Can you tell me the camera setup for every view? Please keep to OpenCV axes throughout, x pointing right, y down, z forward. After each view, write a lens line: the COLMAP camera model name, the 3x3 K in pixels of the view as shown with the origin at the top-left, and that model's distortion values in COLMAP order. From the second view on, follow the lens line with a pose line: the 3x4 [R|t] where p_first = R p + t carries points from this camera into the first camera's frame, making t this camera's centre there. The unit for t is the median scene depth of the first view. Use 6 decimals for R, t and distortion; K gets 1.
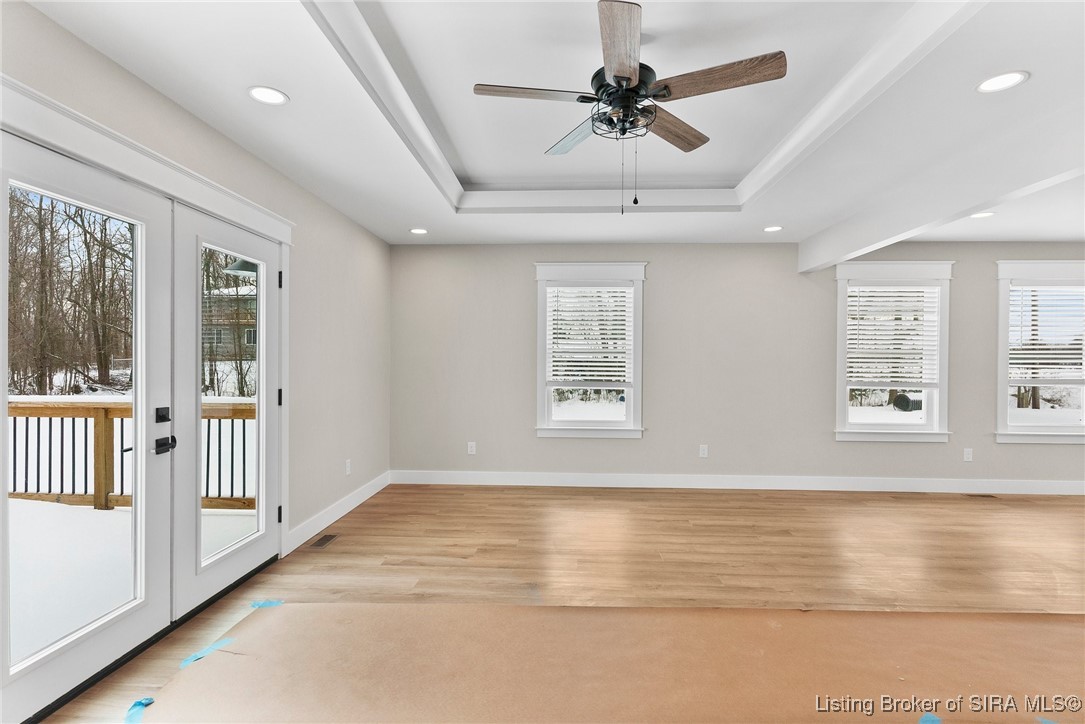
lens RADIAL K [[529.1, 0, 543.0], [0, 529.1, 365.8], [0, 0, 1]] dist [0.005949, 0.001206]
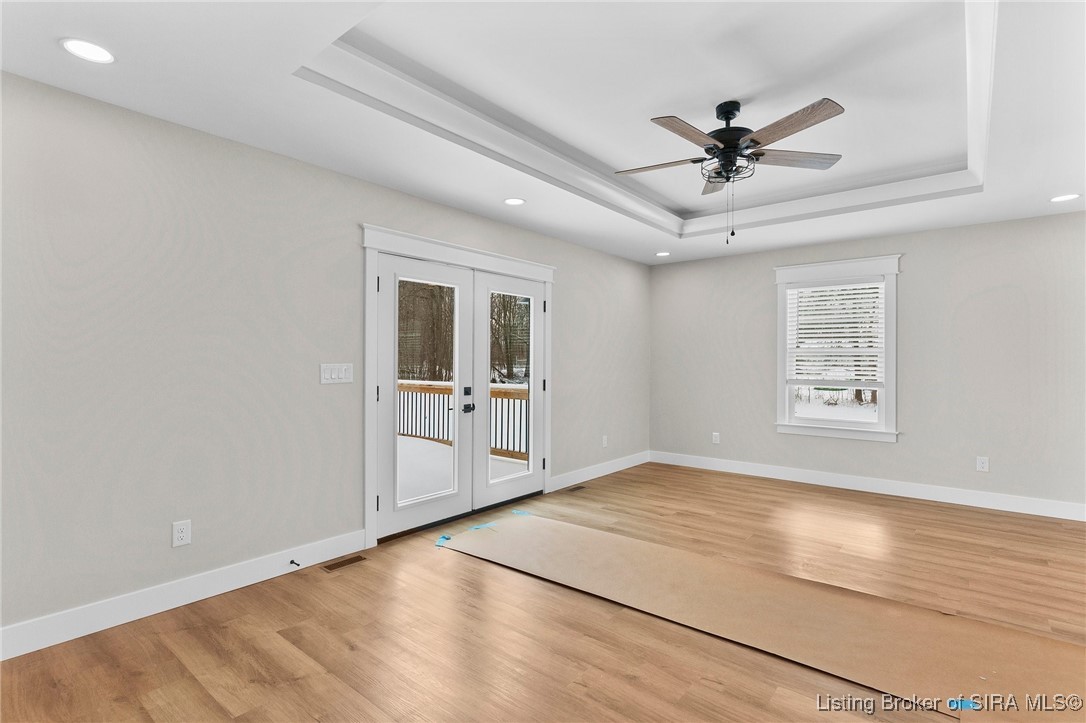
lens RADIAL K [[529.6, 0, 545.6], [0, 529.6, 358.0], [0, 0, 1]] dist [0.005949, 0.001206]
pose [[0.800729, -0.006036, -0.598996, 0.365369], [-0.002305, 0.999911, -0.013158, 0.002192], [0.599022, 0.011917, 0.800644, -0.175835]]
